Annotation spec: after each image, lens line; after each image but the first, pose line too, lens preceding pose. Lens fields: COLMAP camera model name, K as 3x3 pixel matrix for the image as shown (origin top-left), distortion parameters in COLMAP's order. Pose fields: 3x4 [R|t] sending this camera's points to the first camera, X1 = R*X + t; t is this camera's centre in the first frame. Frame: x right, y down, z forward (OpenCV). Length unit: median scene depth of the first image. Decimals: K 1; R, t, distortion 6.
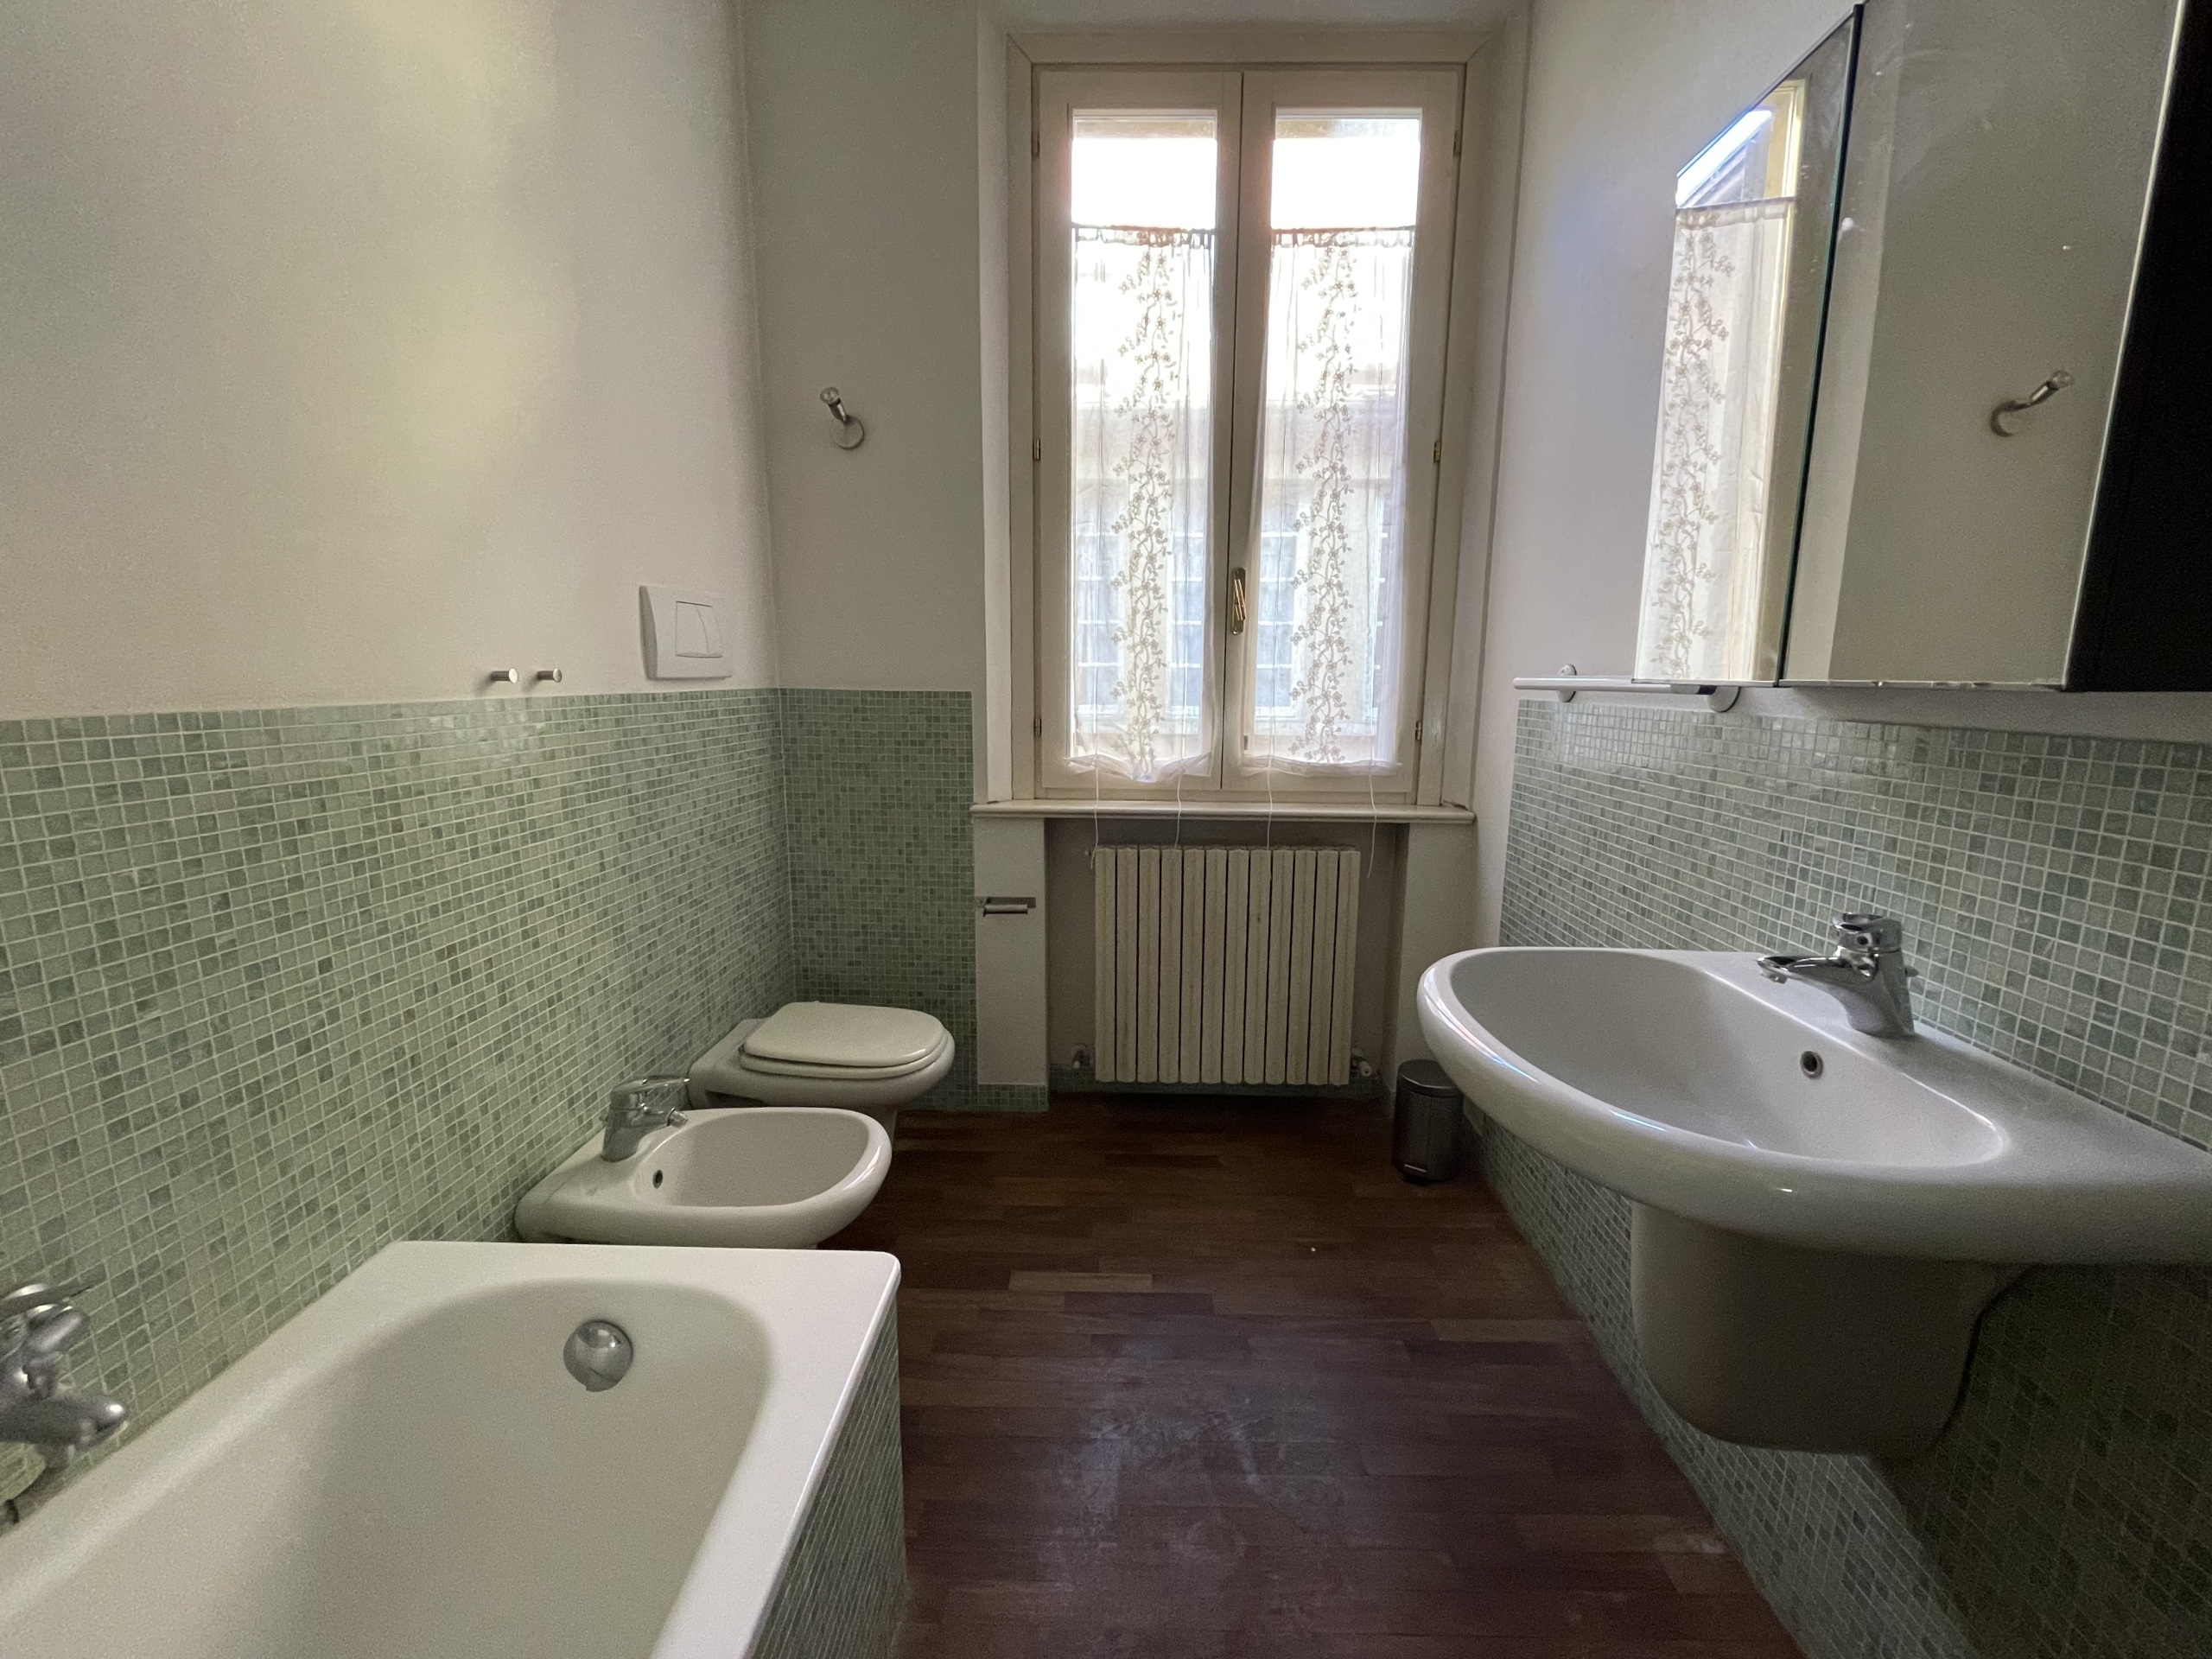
lens RADIAL K [[985.7, 0, 1141.0], [0, 985.7, 828.1], [0, 0, 1]] dist [-0.001792, 0.000056]
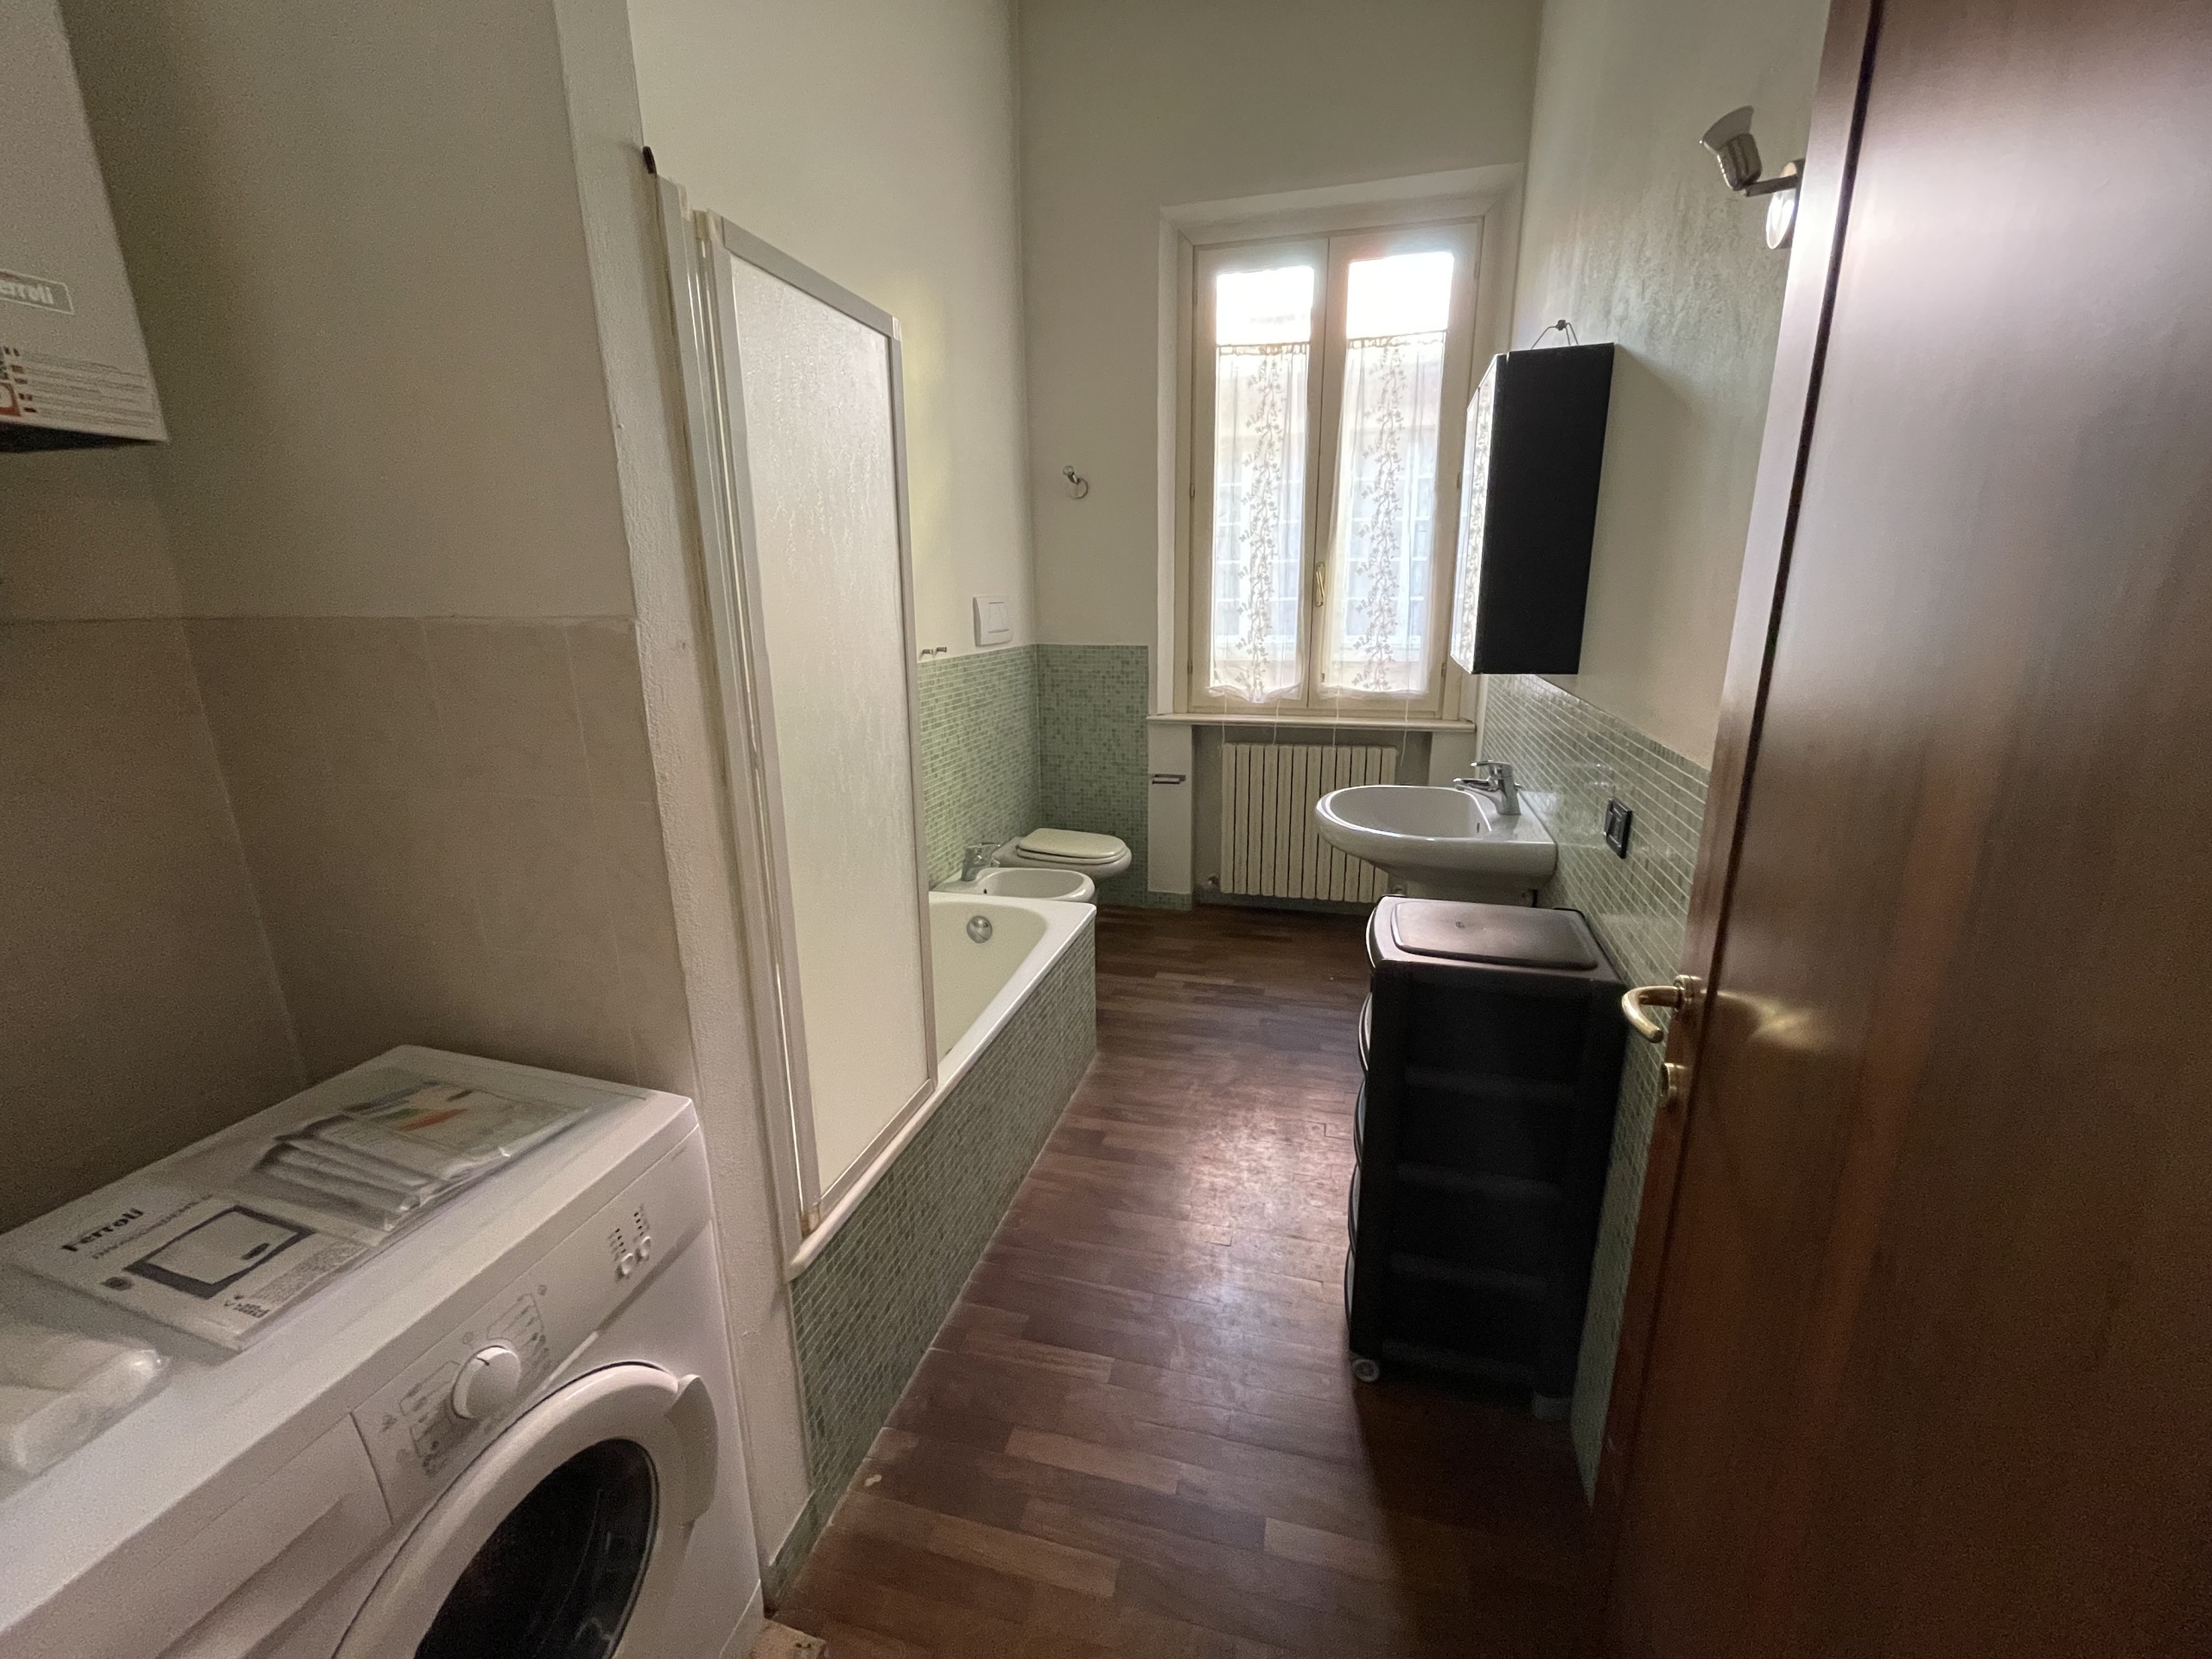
lens RADIAL K [[896.0, 0, 1105.3], [0, 896.0, 824.5], [0, 0, 1]] dist [-0.001949, -0.000168]
pose [[0.969263, 0.041707, -0.242466, 0.183147], [-0.019963, 0.995609, 0.091455, 0.029933], [0.245216, -0.083803, 0.965840, -0.661208]]
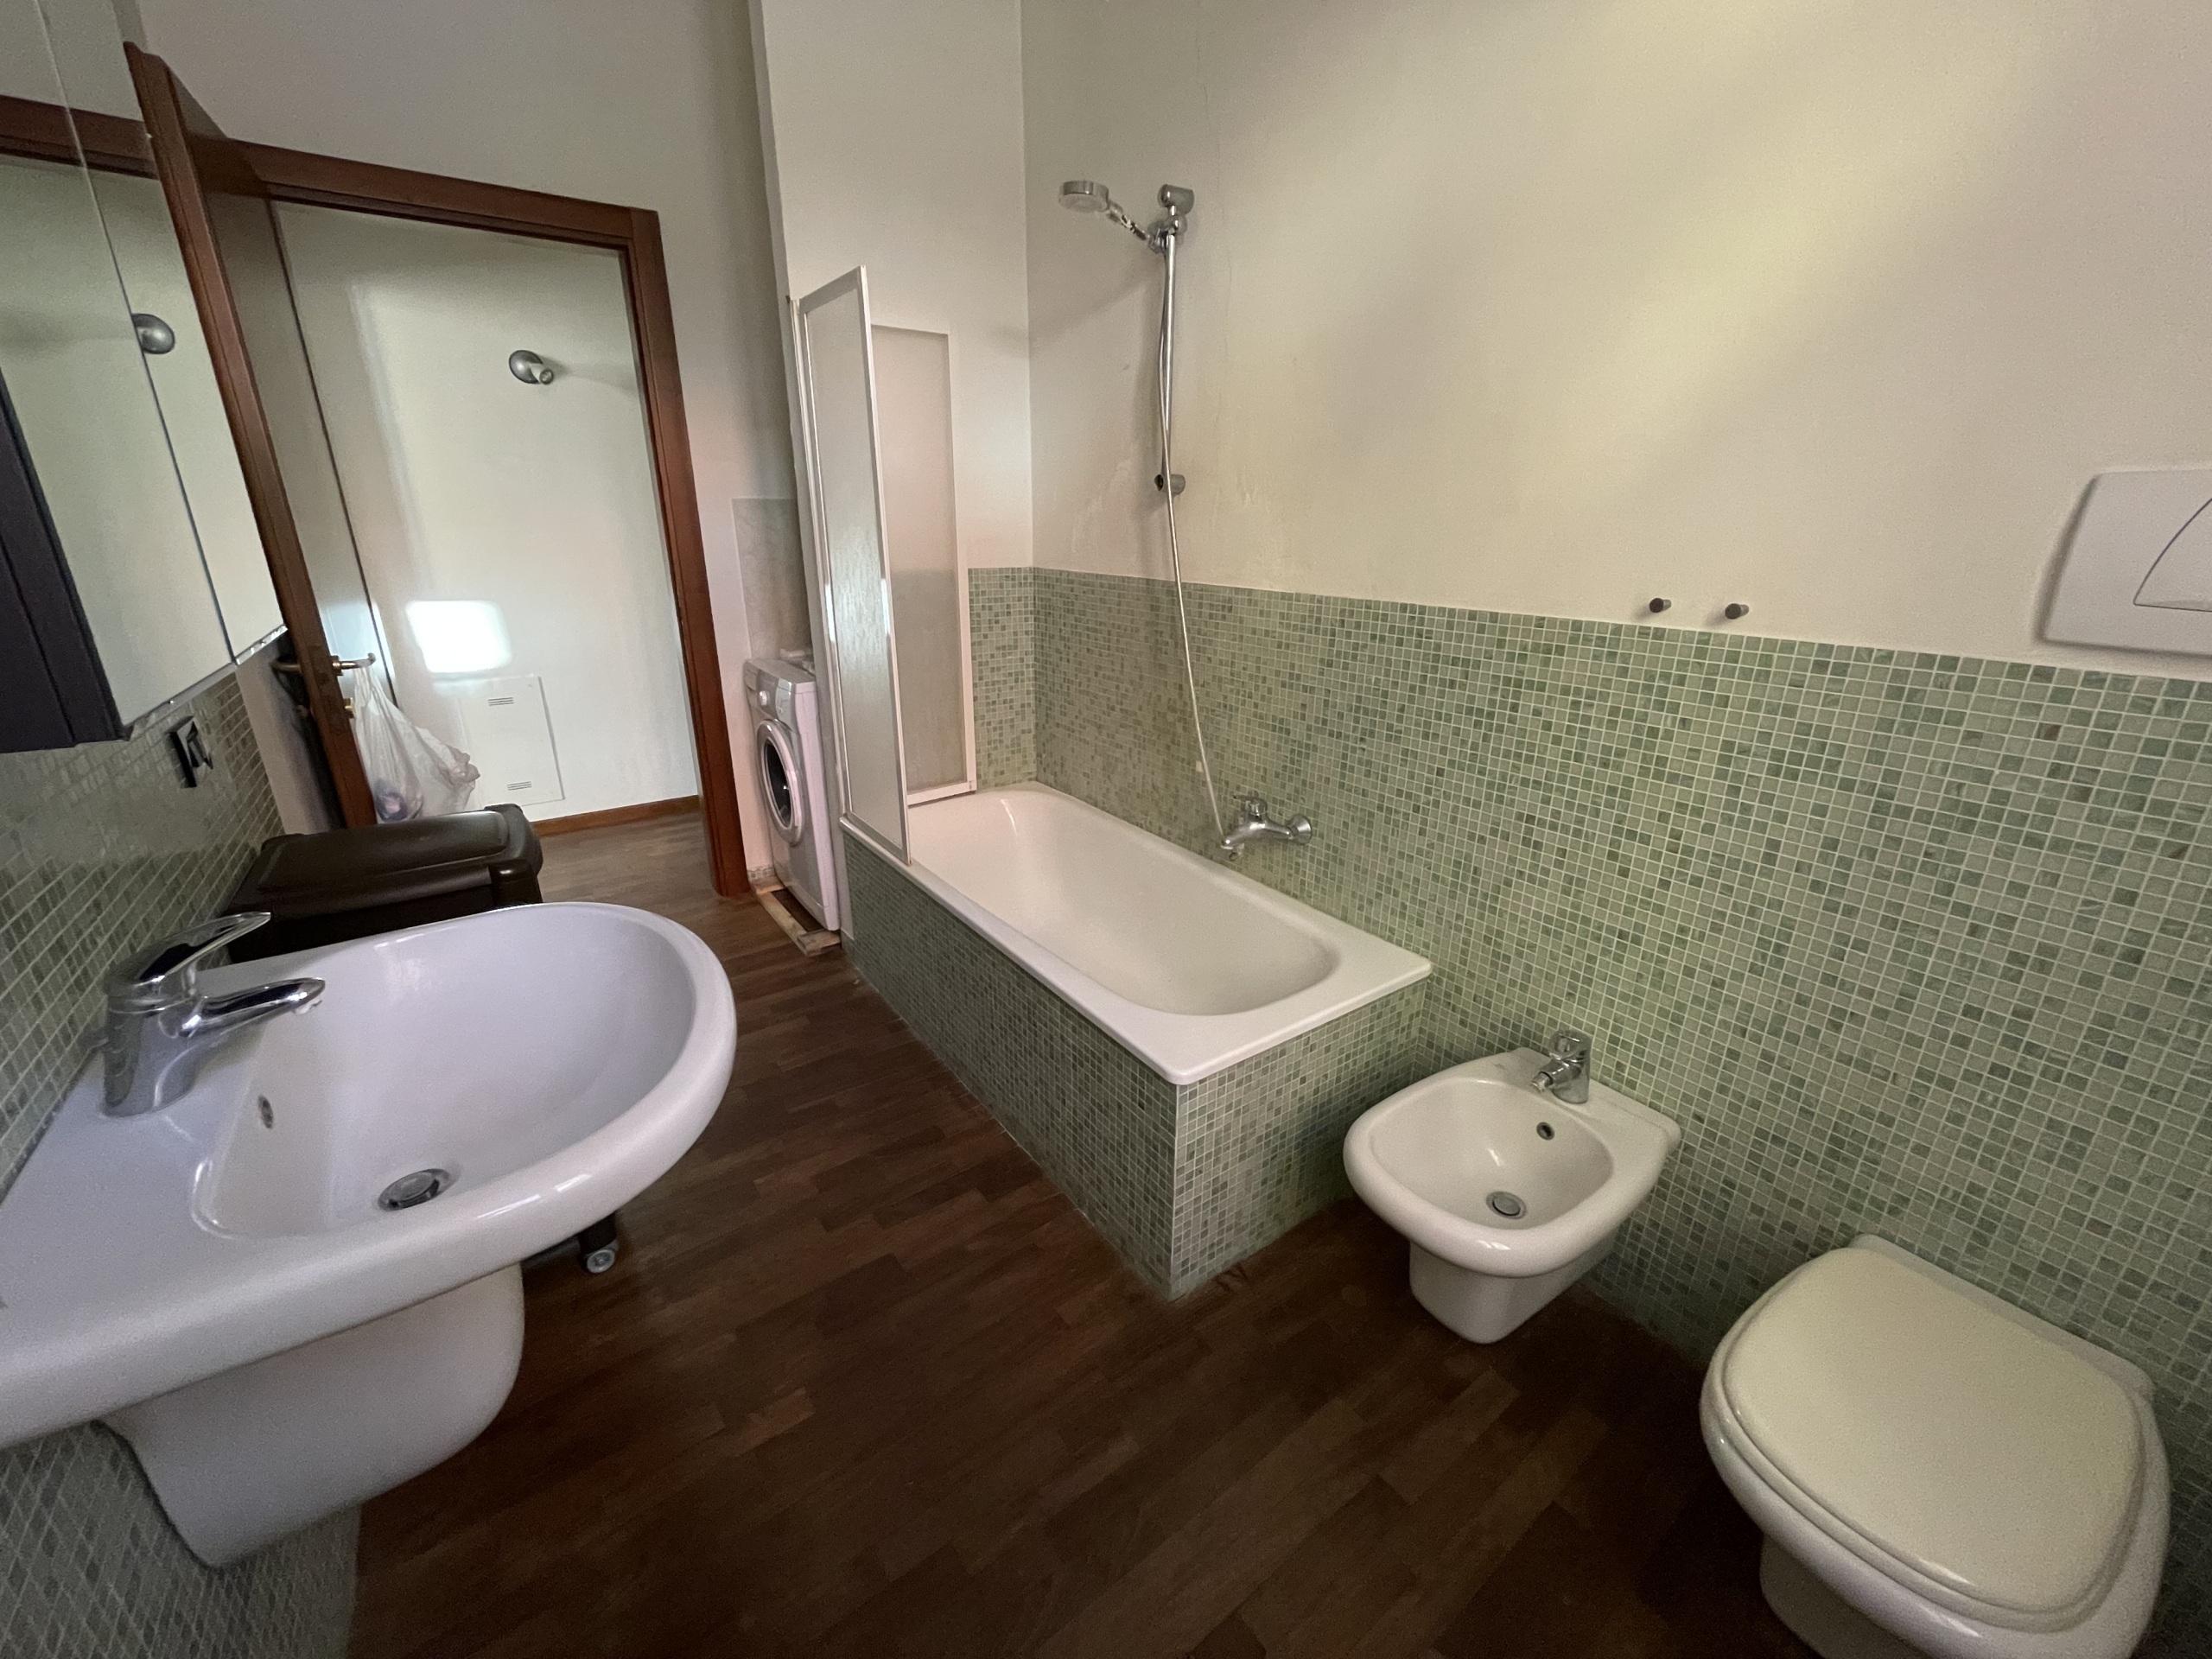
lens RADIAL K [[889.6, 0, 1107.2], [0, 889.6, 828.2], [0, 0, 1]] dist [-0.003589, -0.000383]
pose [[-0.826901, 0.162258, -0.538430, 0.266420], [-0.108443, 0.893487, 0.435799, -0.224396], [0.551792, 0.418752, -0.721230, 1.137124]]
